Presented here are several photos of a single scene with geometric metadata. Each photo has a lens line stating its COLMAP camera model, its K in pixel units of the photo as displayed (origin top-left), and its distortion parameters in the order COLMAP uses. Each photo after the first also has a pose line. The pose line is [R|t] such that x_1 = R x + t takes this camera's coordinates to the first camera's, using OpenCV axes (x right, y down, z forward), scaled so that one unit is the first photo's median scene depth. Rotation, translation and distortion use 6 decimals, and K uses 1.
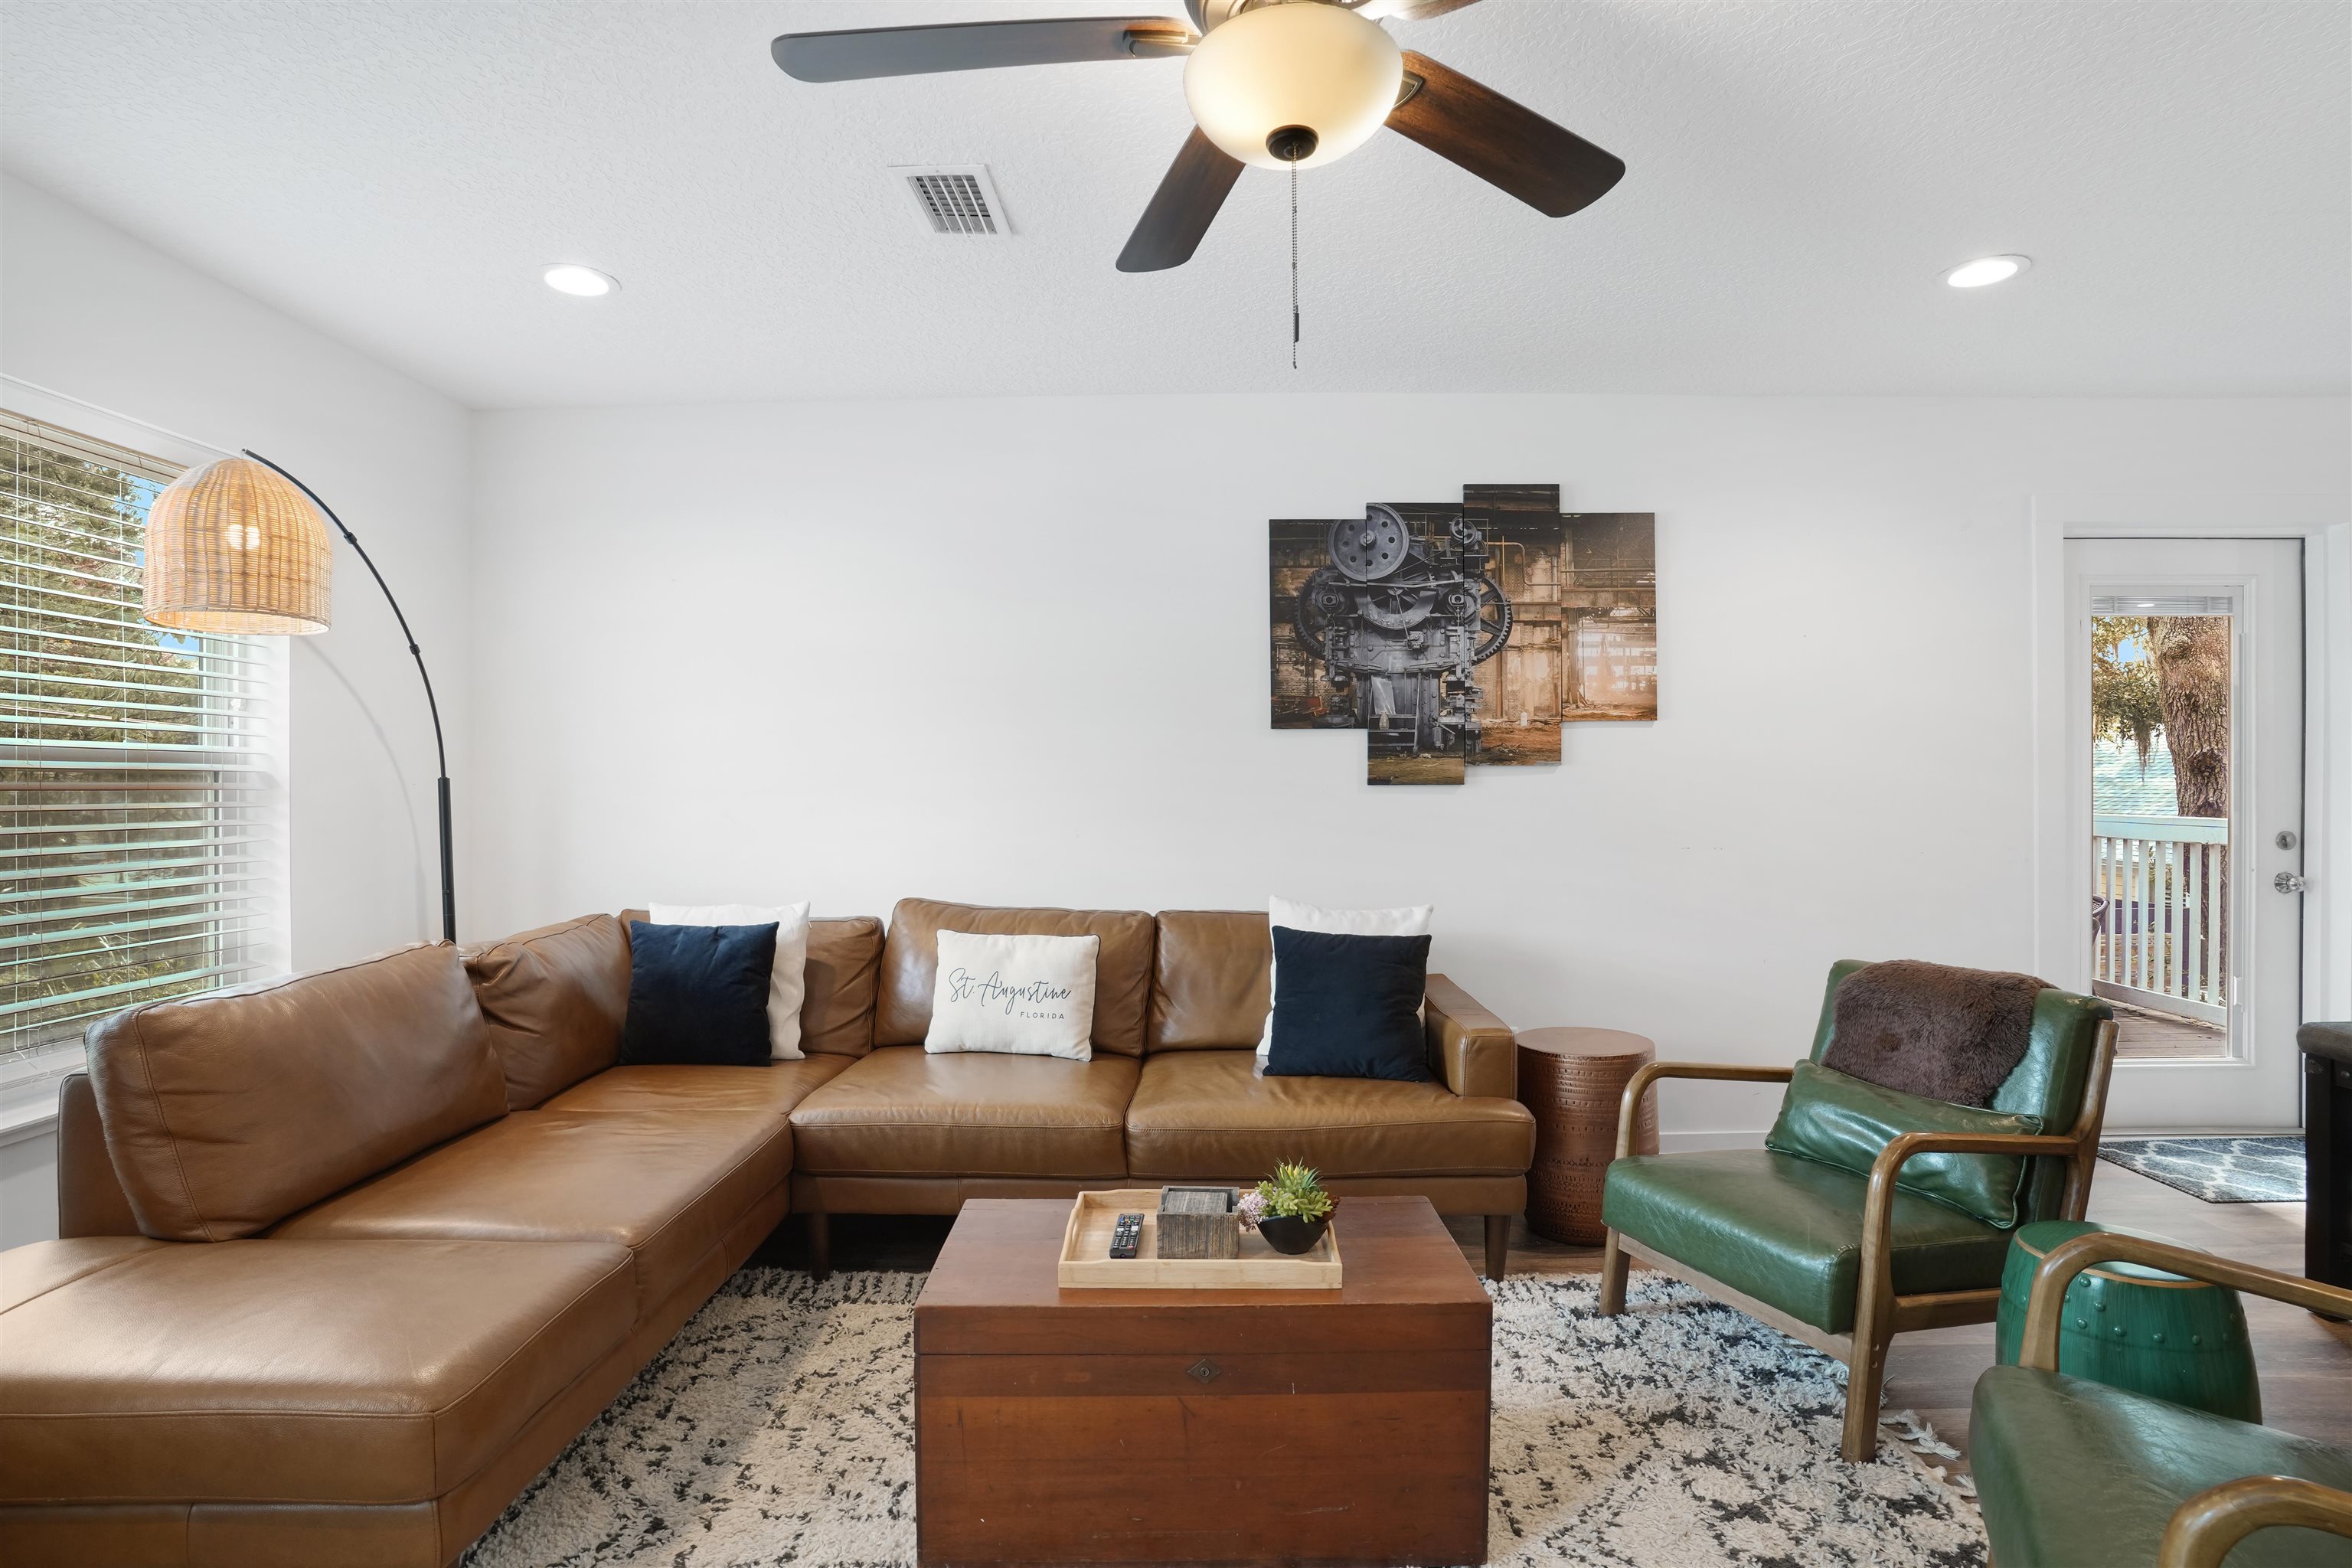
lens RADIAL K [[1174.9, 0, 1176.0], [0, 1174.9, 784.0], [0, 0, 1]] dist [-0.084196, 0.039236]
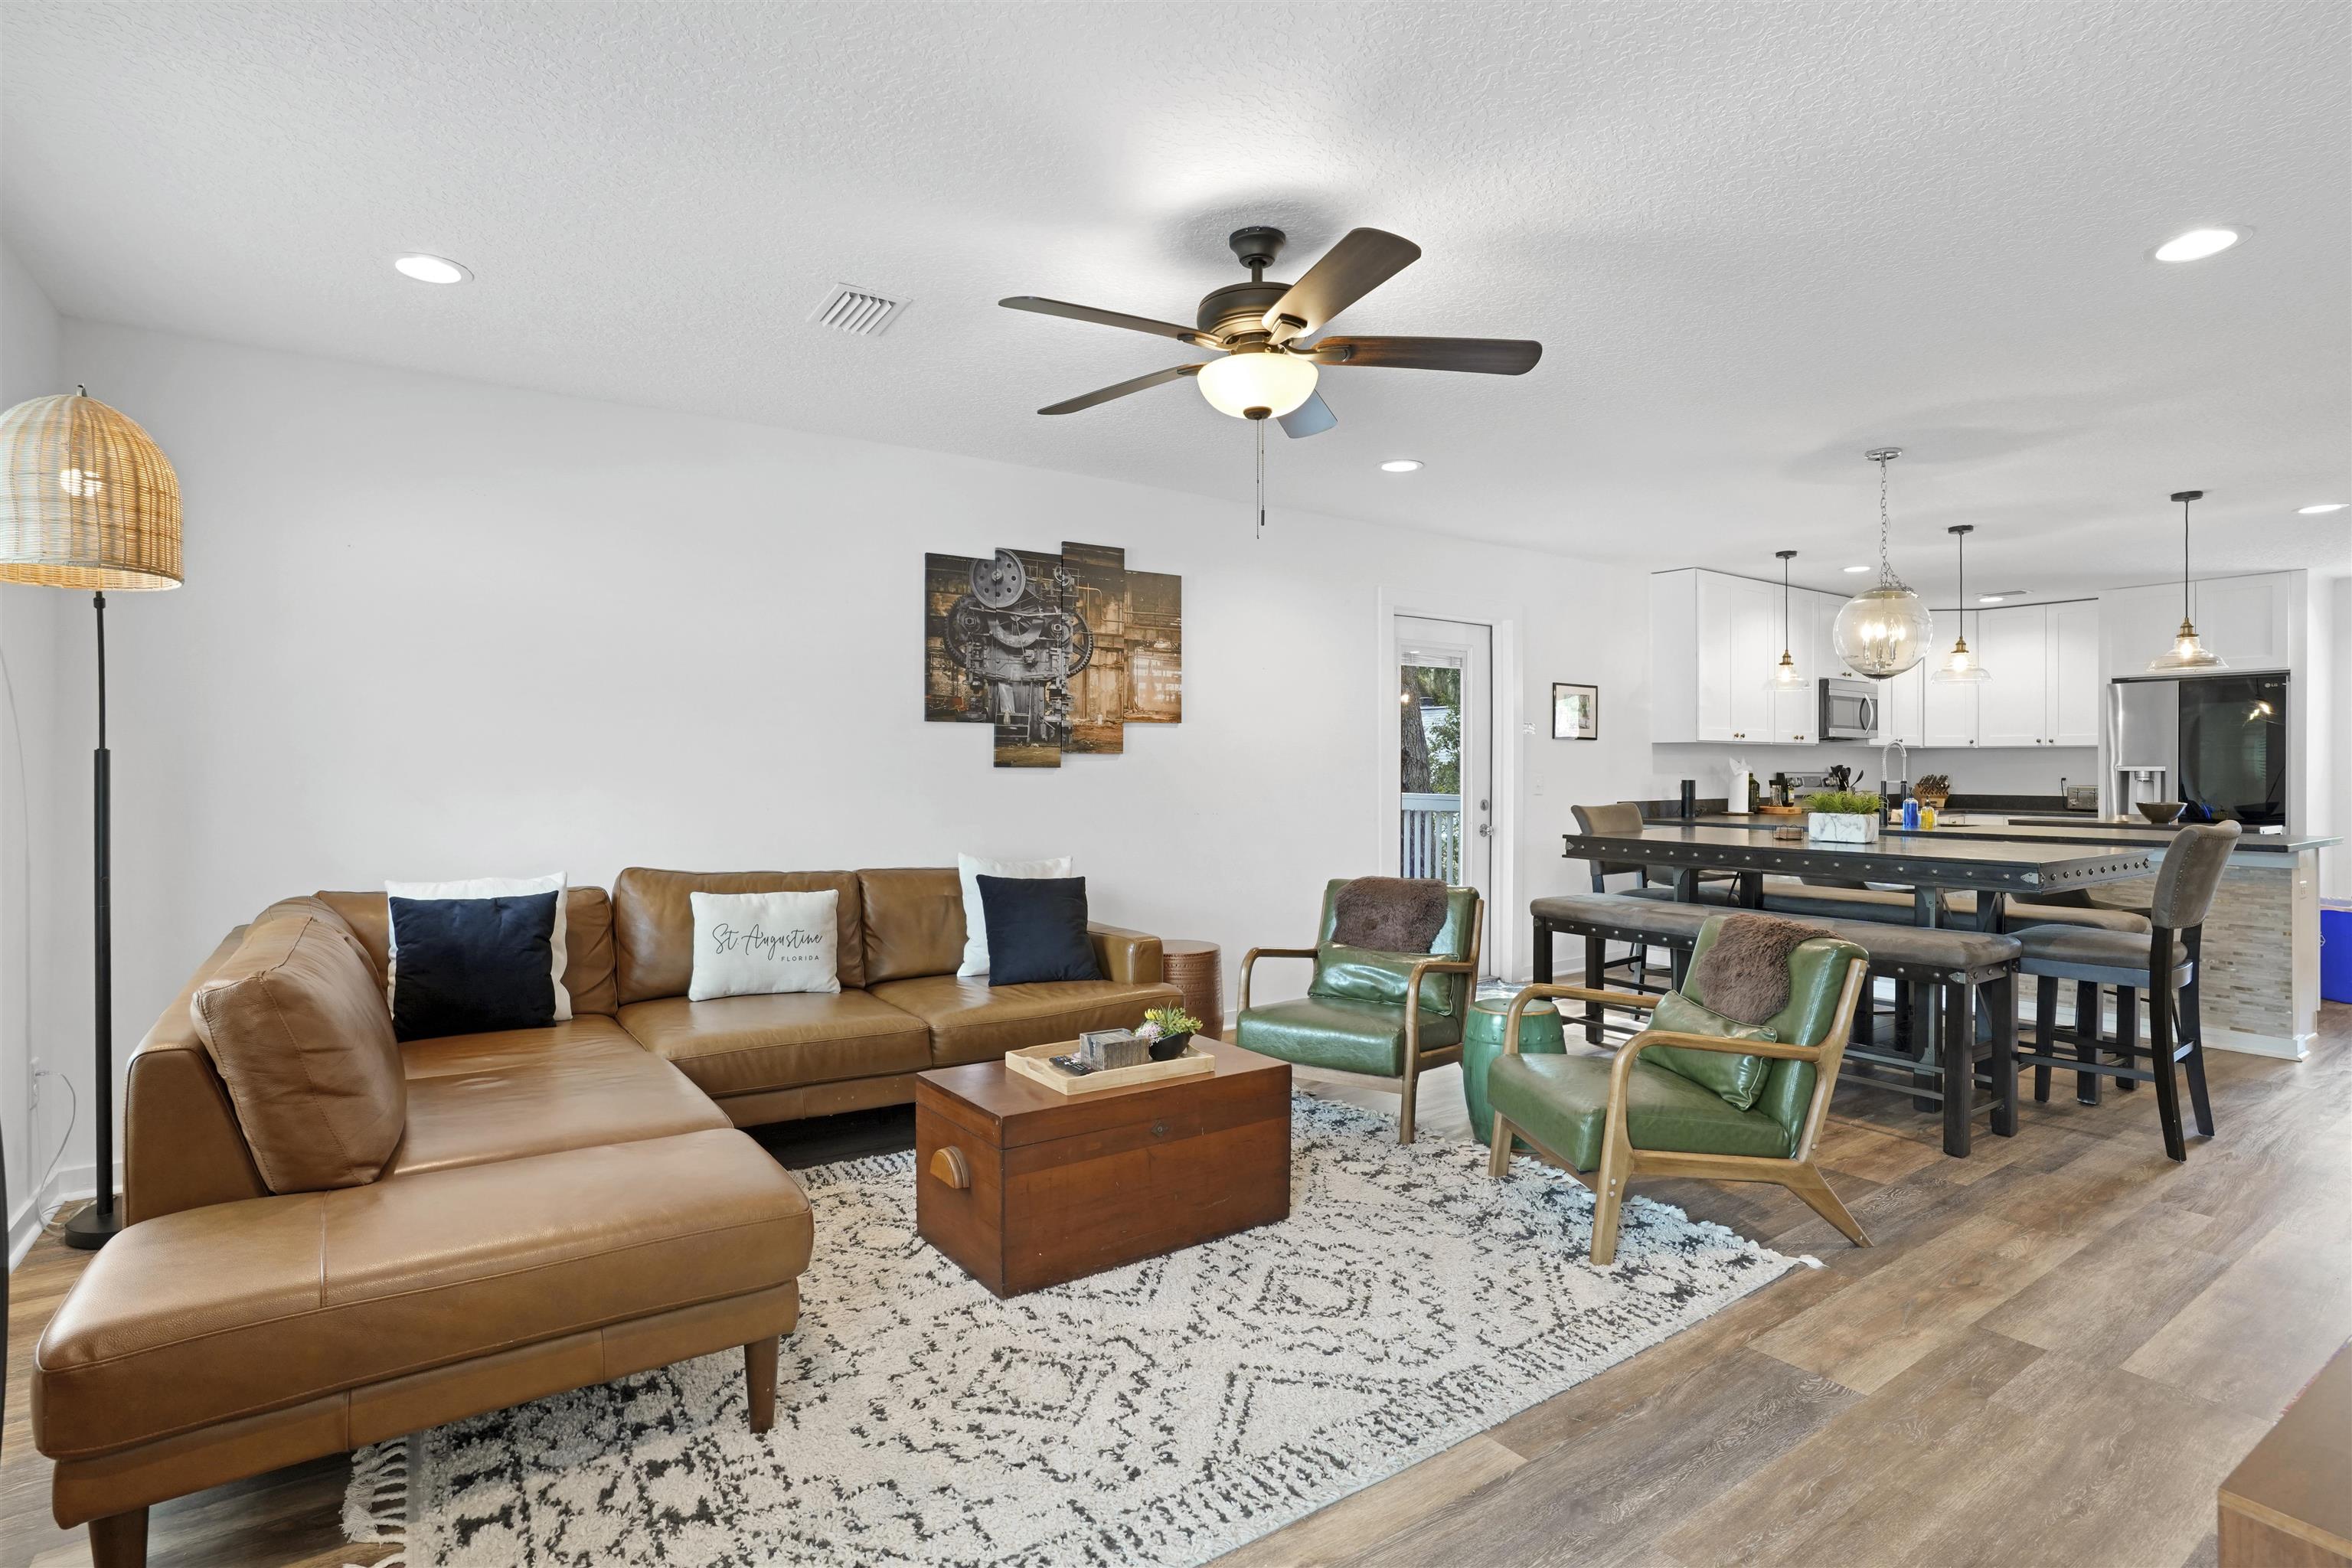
lens RADIAL K [[1198.1, 0, 1156.5], [0, 1198.1, 756.2], [0, 0, 1]] dist [-0.085812, 0.043482]
pose [[0.816150, 0.013544, 0.577682, -0.450132], [-0.008698, 0.999900, -0.011155, 0.001888], [-0.577775, 0.004079, 0.816186, -0.172149]]
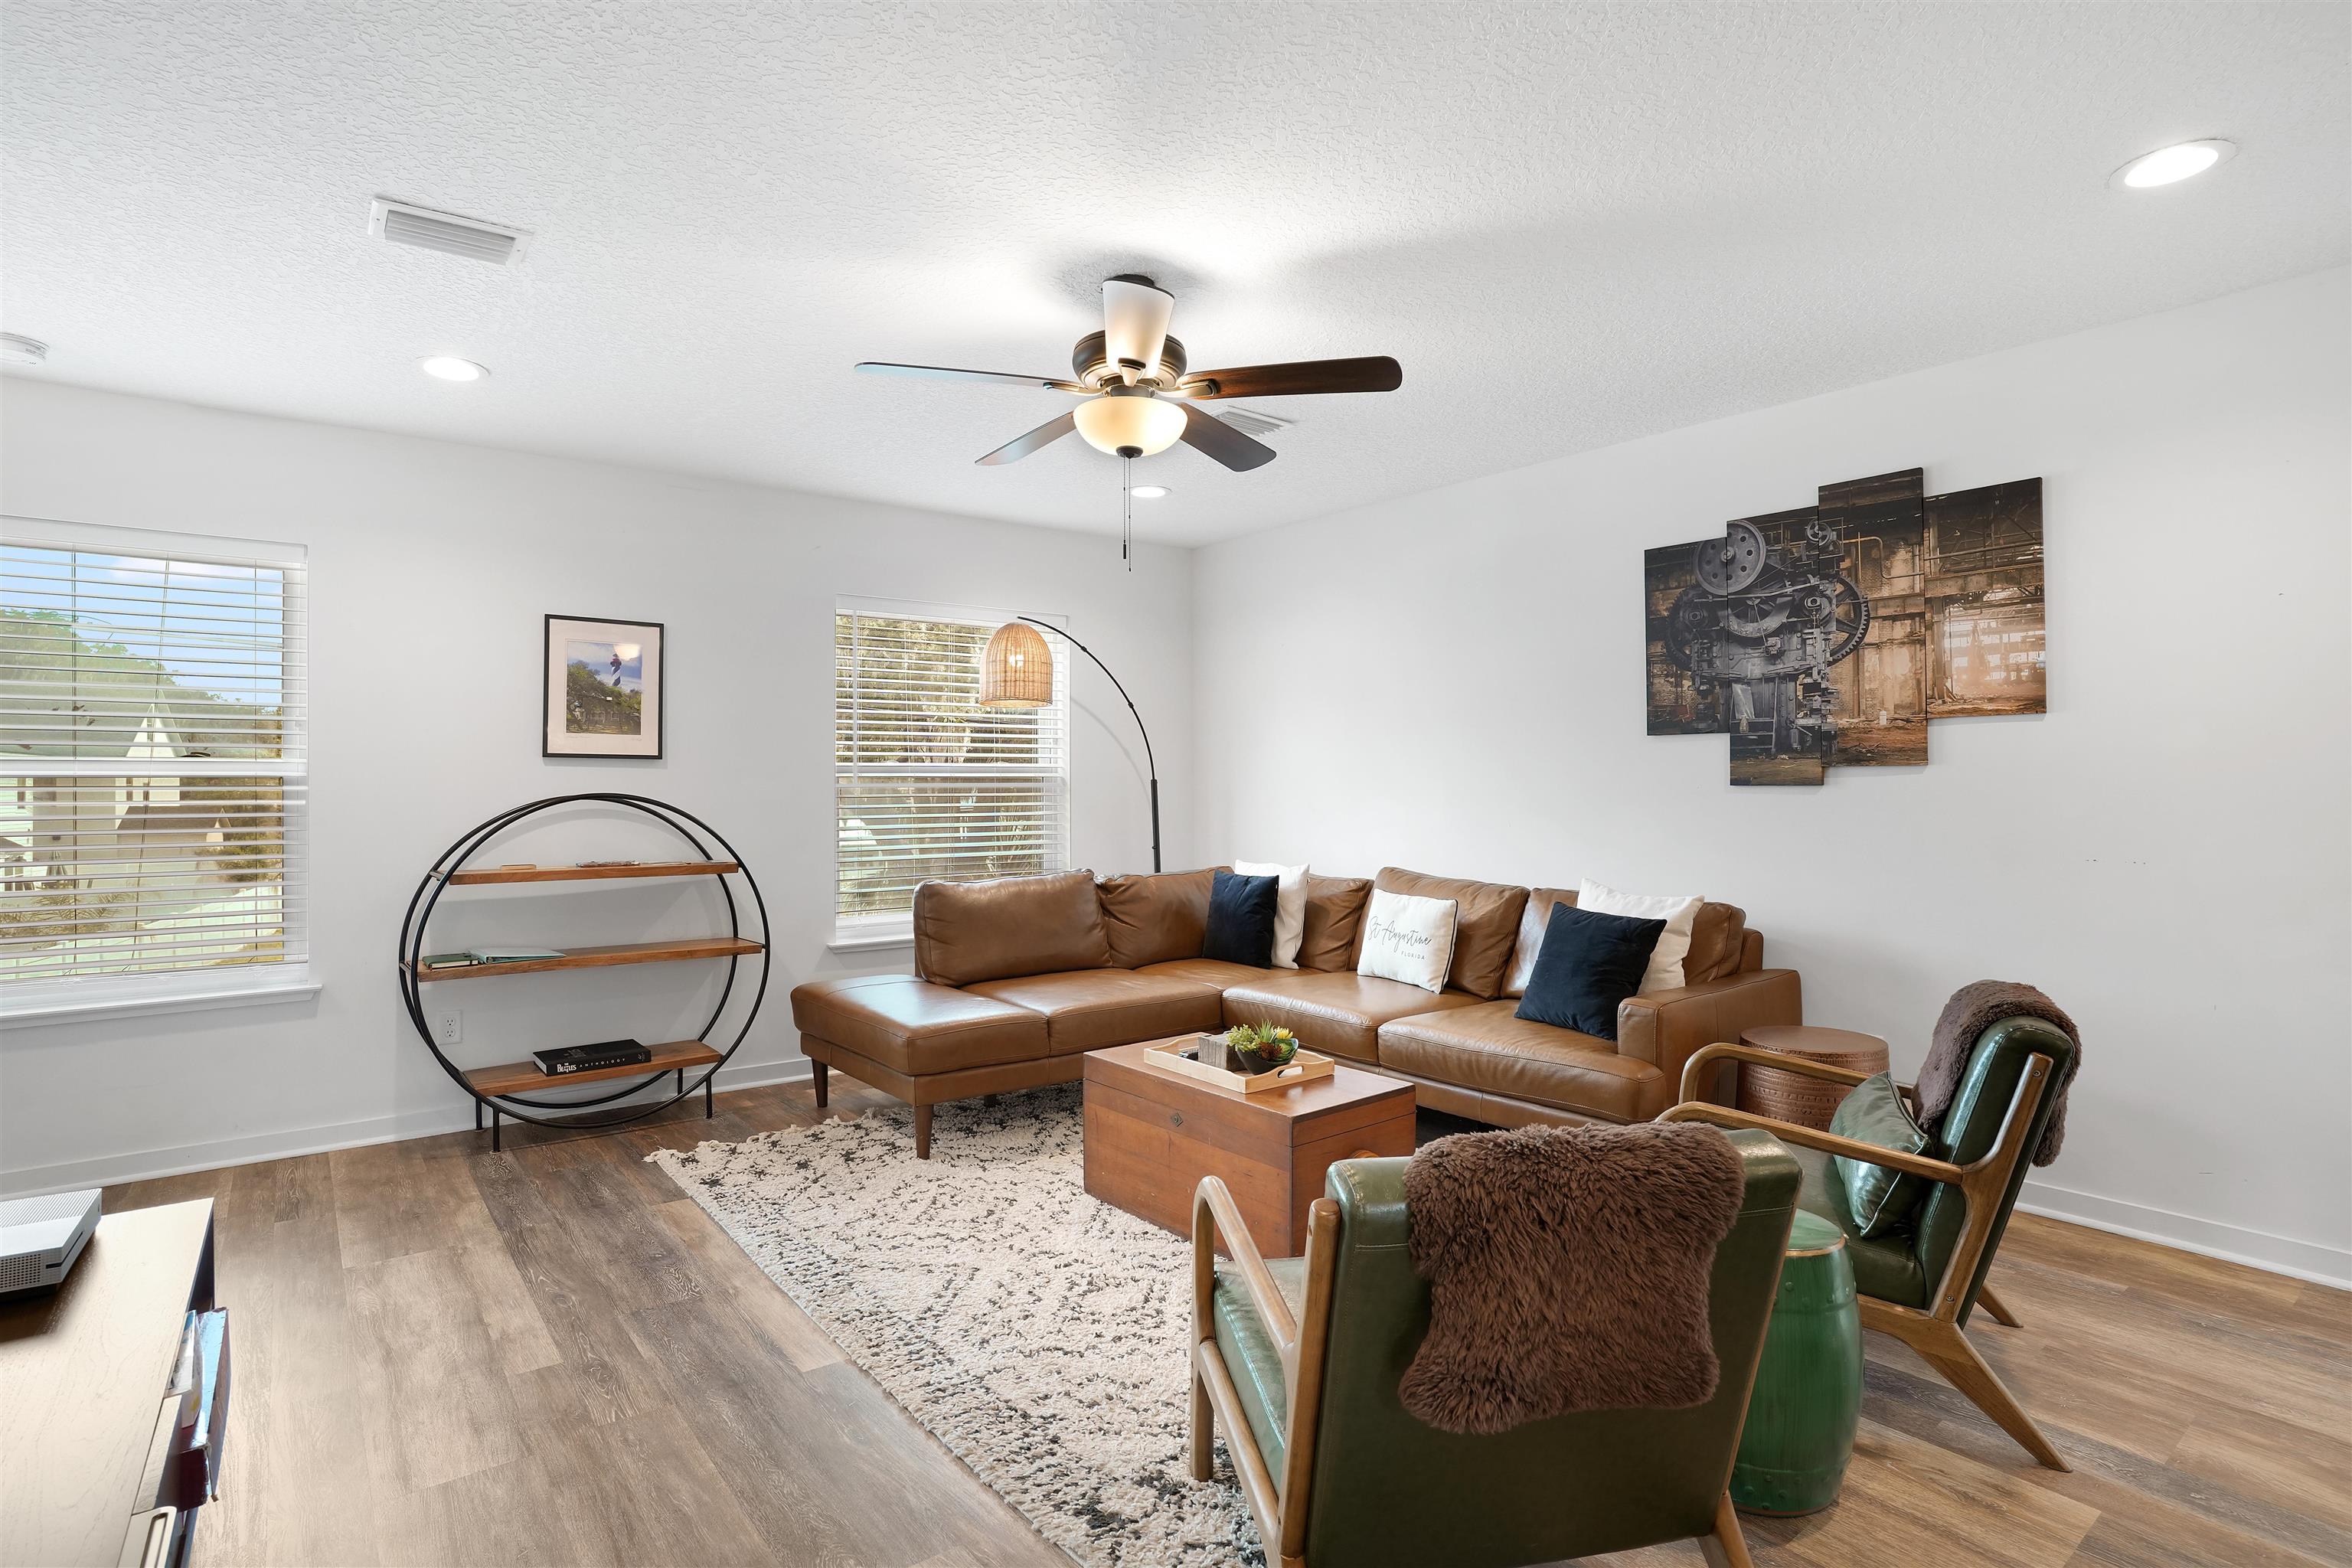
lens RADIAL K [[1198.1, 0, 1156.5], [0, 1198.1, 756.2], [0, 0, 1]] dist [-0.085812, 0.043482]
pose [[0.609301, -0.015156, -0.792794, 0.697275], [0.001278, 0.999835, -0.018132, -0.007001], [0.792938, 0.010035, 0.609220, -0.067527]]
